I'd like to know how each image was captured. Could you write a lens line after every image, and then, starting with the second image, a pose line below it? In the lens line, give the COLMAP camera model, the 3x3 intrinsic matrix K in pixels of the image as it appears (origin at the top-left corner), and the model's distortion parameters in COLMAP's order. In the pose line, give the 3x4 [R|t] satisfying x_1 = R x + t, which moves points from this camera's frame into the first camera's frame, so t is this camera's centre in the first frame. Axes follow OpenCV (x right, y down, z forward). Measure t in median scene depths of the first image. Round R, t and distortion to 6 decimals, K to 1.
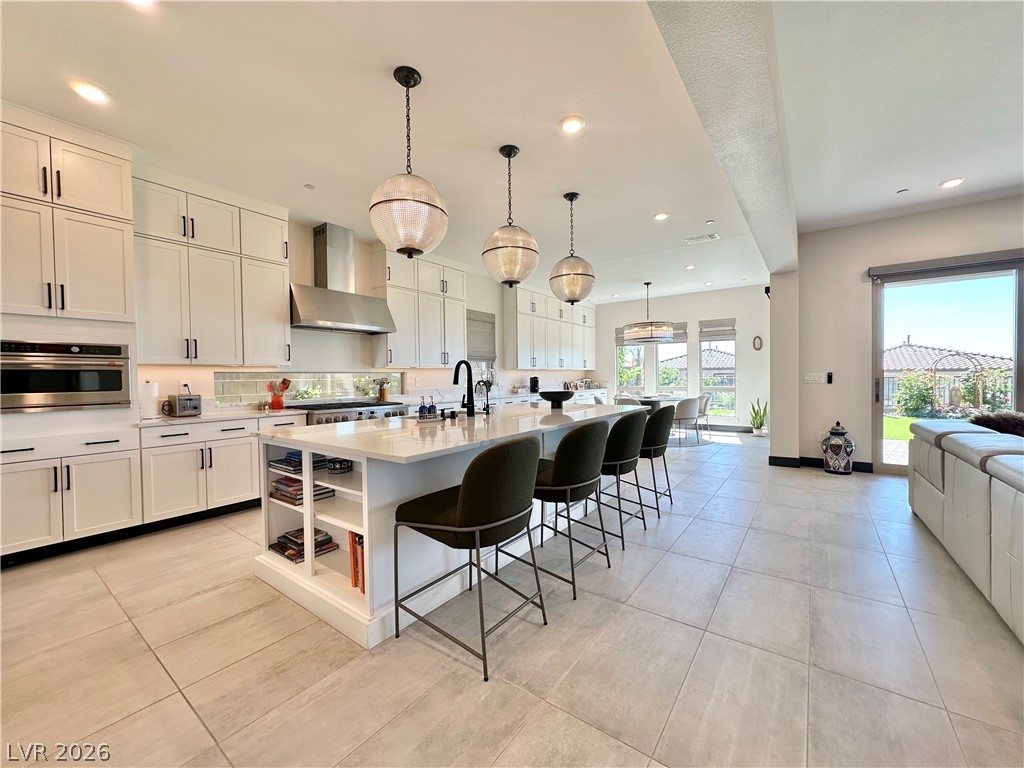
lens RADIAL K [[408.4, 0, 513.9], [0, 408.4, 384.4], [0, 0, 1]] dist [-0.000439, -0.000276]
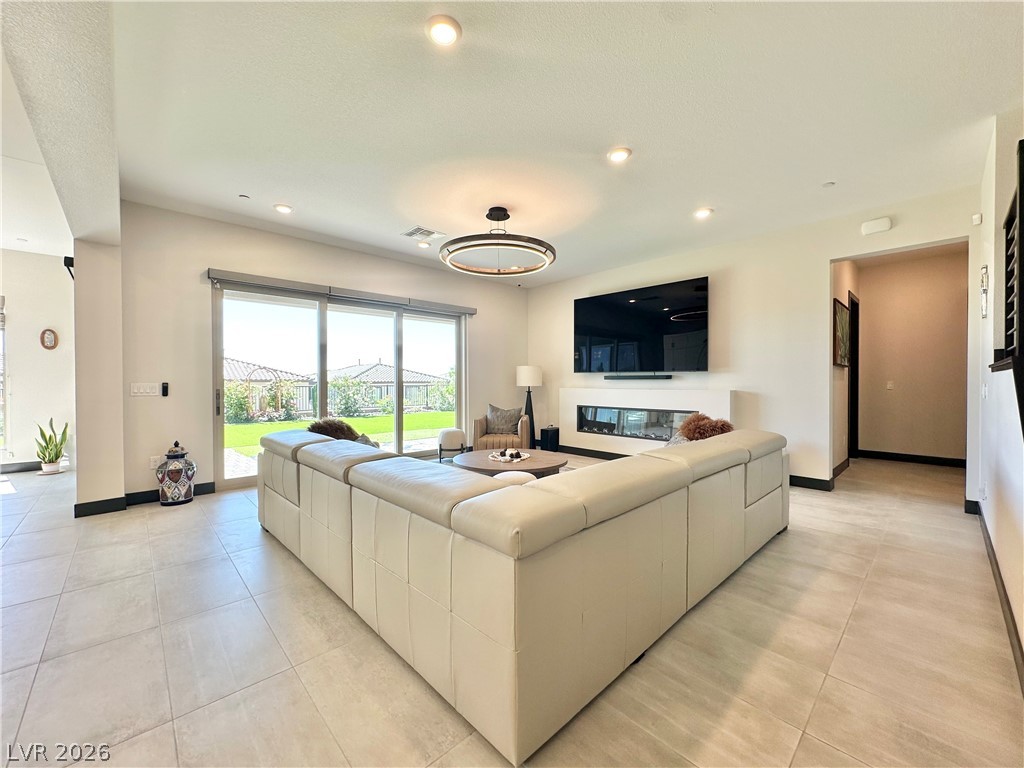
lens RADIAL K [[408.4, 0, 514.6], [0, 408.4, 384.7], [0, 0, 1]] dist [-0.000439, -0.000276]
pose [[0.177693, 0.003571, 0.984080, 0.092777], [0.018607, 0.999802, -0.006988, -0.007009], [-0.983910, 0.019552, 0.177591, 0.167244]]
